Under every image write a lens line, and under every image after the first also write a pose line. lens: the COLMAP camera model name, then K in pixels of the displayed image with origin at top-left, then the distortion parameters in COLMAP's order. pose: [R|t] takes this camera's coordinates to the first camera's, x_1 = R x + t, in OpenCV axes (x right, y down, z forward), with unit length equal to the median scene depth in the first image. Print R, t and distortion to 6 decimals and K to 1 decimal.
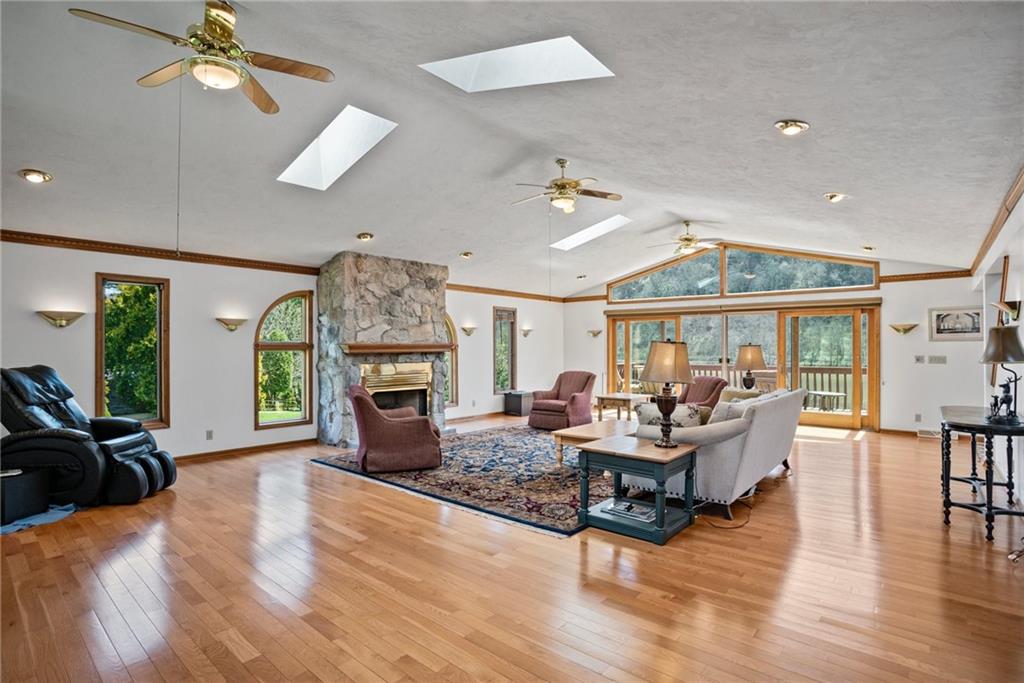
lens RADIAL K [[512.7, 0, 518.8], [0, 512.7, 345.8], [0, 0, 1]] dist [-0.045410, 0.003660]
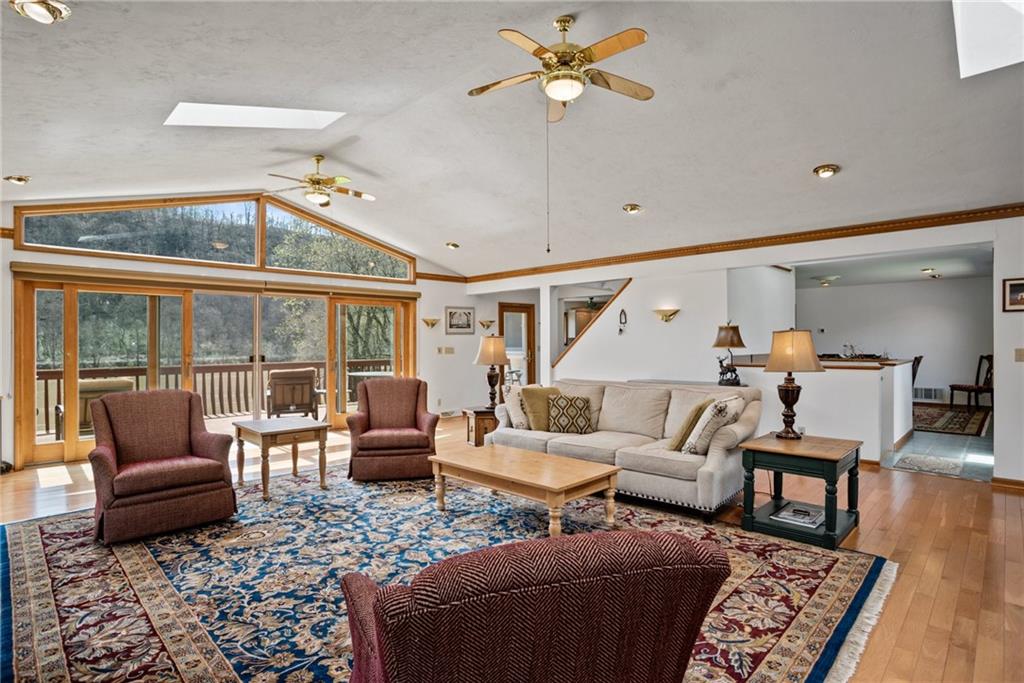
lens RADIAL K [[521.3, 0, 518.6], [0, 521.3, 347.6], [0, 0, 1]] dist [-0.044538, 0.014907]
pose [[0.070950, -0.013333, 0.997391, -0.375683], [0.001951, 0.999911, 0.013228, 0.005534], [-0.997478, 0.001007, 0.070970, 0.747905]]
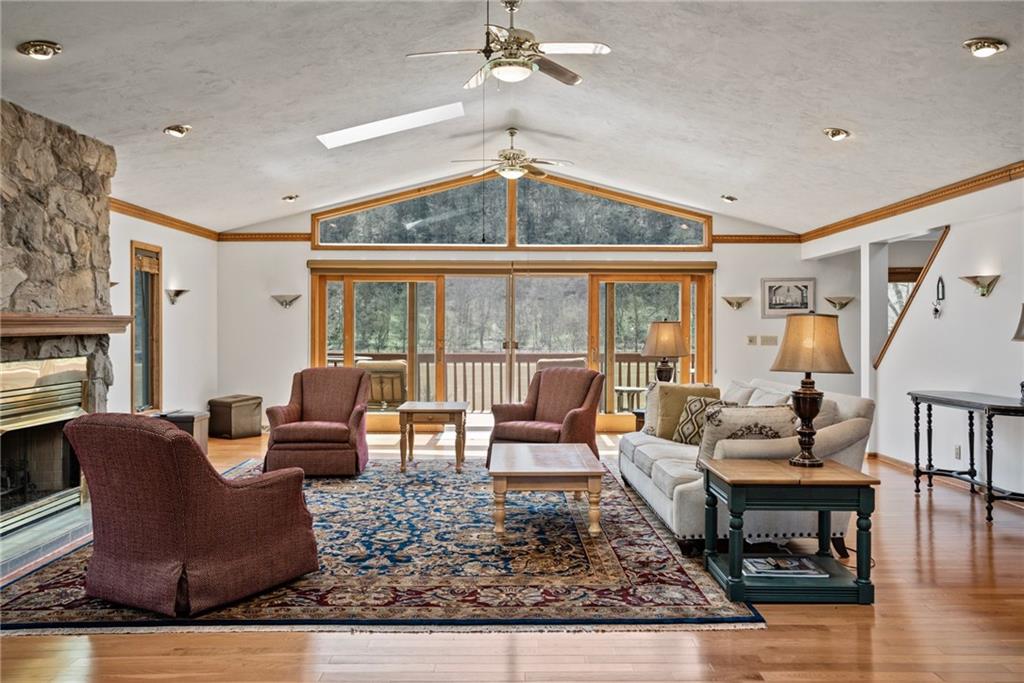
lens RADIAL K [[852.2, 0, 530.7], [0, 852.2, 330.4], [0, 0, 1]] dist [-0.005793, 0.025678]
pose [[0.751742, -0.002161, 0.659454, -0.392228], [-0.001939, 0.999983, 0.005488, 0.004164], [-0.659455, -0.005404, 0.751725, 0.194906]]
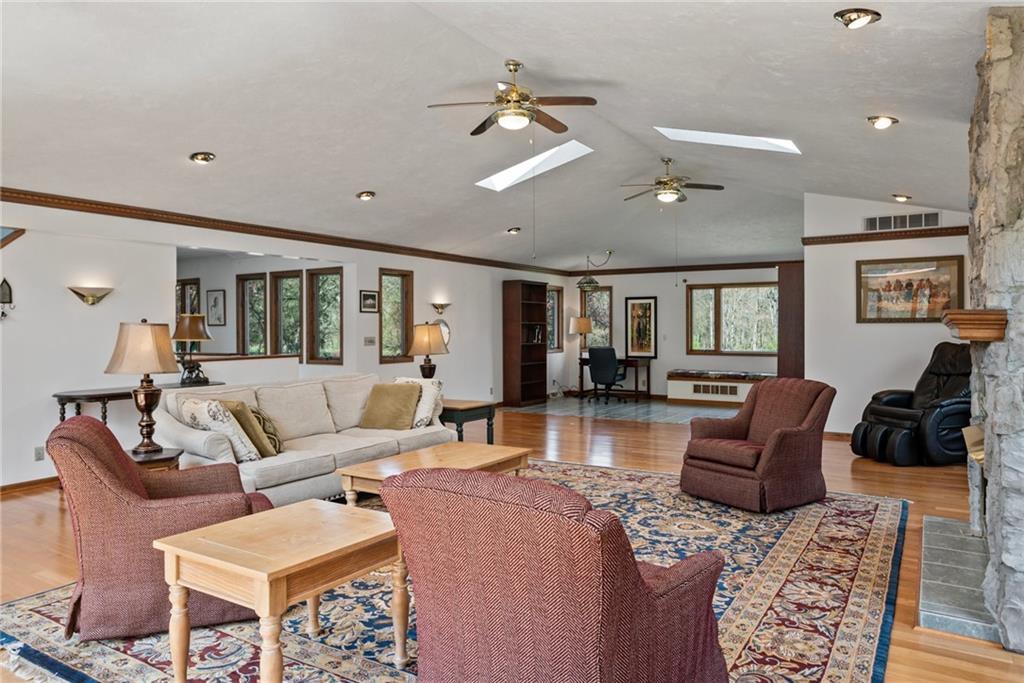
lens RADIAL K [[674.9, 0, 512.3], [0, 674.9, 338.2], [0, 0, 1]] dist [-0.015448, -0.000873]
pose [[-0.989423, -0.004348, -0.144995, 0.169351], [-0.005146, 0.999974, 0.005129, 0.009569], [0.144968, 0.005821, -0.989419, 1.424097]]
